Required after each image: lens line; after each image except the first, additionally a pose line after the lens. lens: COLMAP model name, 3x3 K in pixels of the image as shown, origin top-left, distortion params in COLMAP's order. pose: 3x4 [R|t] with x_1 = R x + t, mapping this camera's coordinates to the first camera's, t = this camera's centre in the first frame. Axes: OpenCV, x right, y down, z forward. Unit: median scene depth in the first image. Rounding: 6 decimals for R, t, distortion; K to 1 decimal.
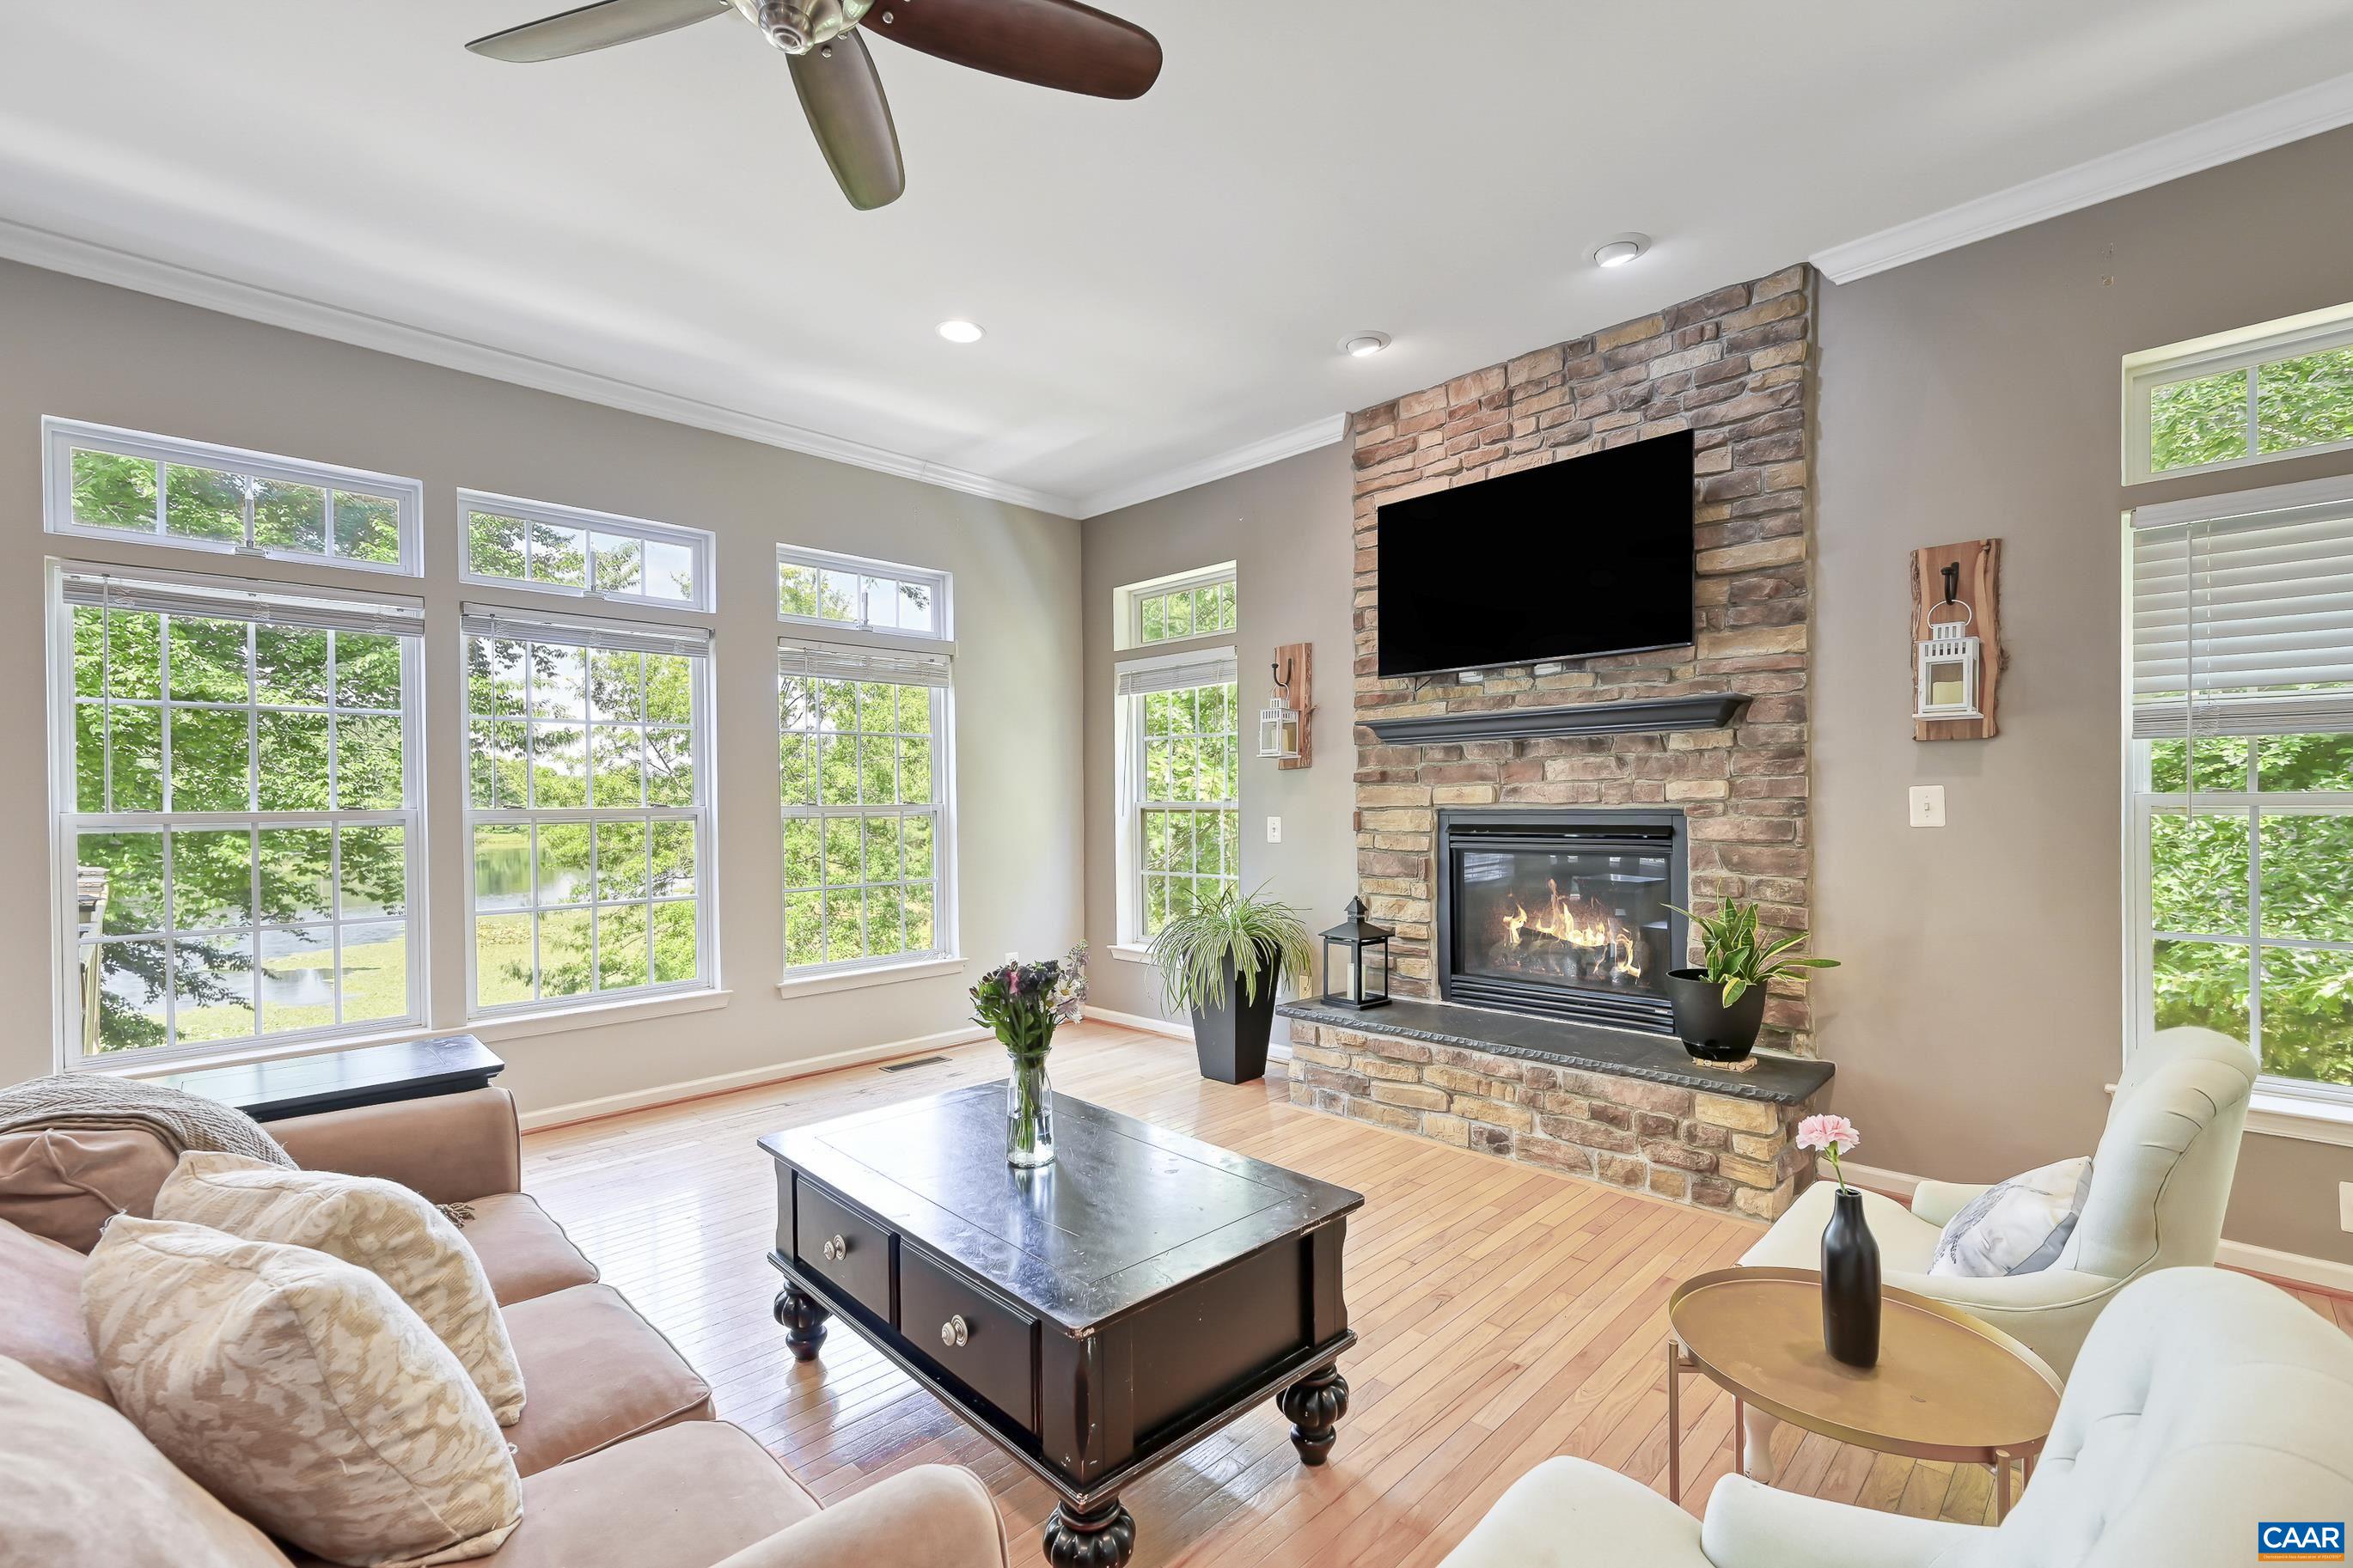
lens RADIAL K [[1010.2, 0, 1229.7], [0, 1010.2, 814.1], [0, 0, 1]] dist [0.000500, -0.000067]
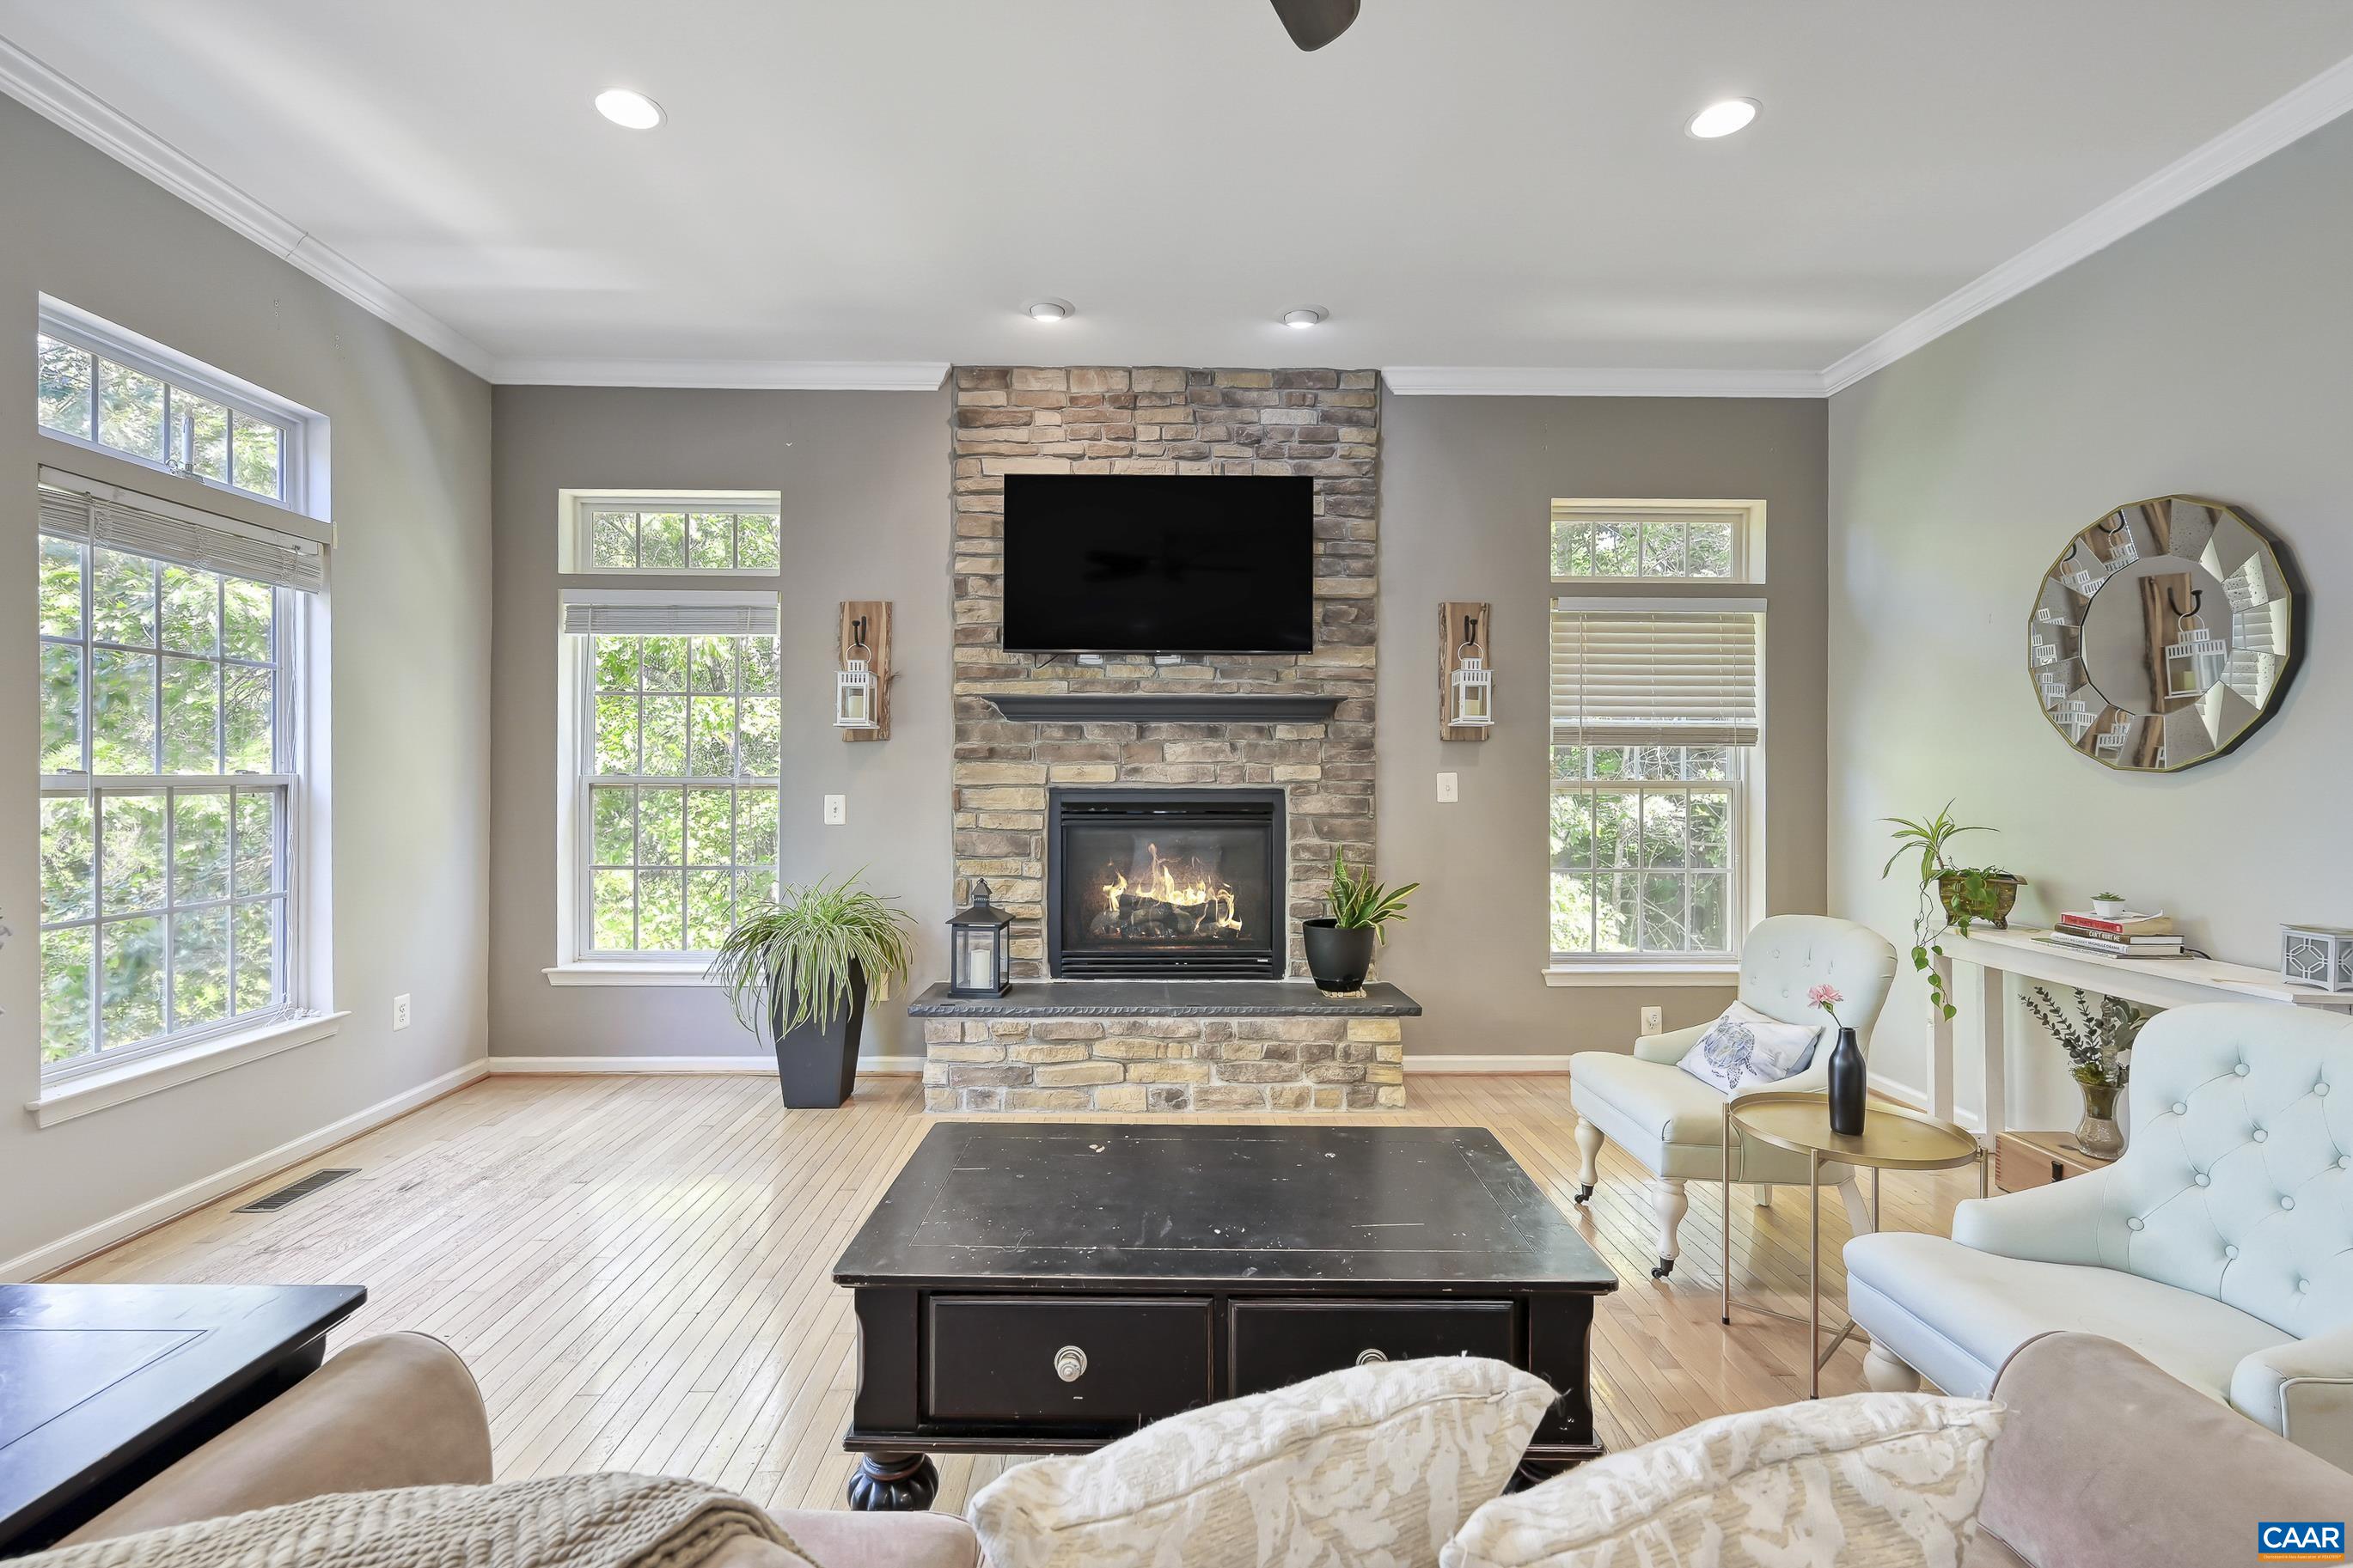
lens RADIAL K [[1010.2, 0, 1183.0], [0, 1010.2, 784.6], [0, 0, 1]] dist [0.000500, -0.000067]
pose [[0.716503, 0.009841, 0.697515, -0.441379], [-0.001866, 0.999924, -0.012191, 0.004851], [-0.697582, 0.007433, 0.716467, 0.209948]]
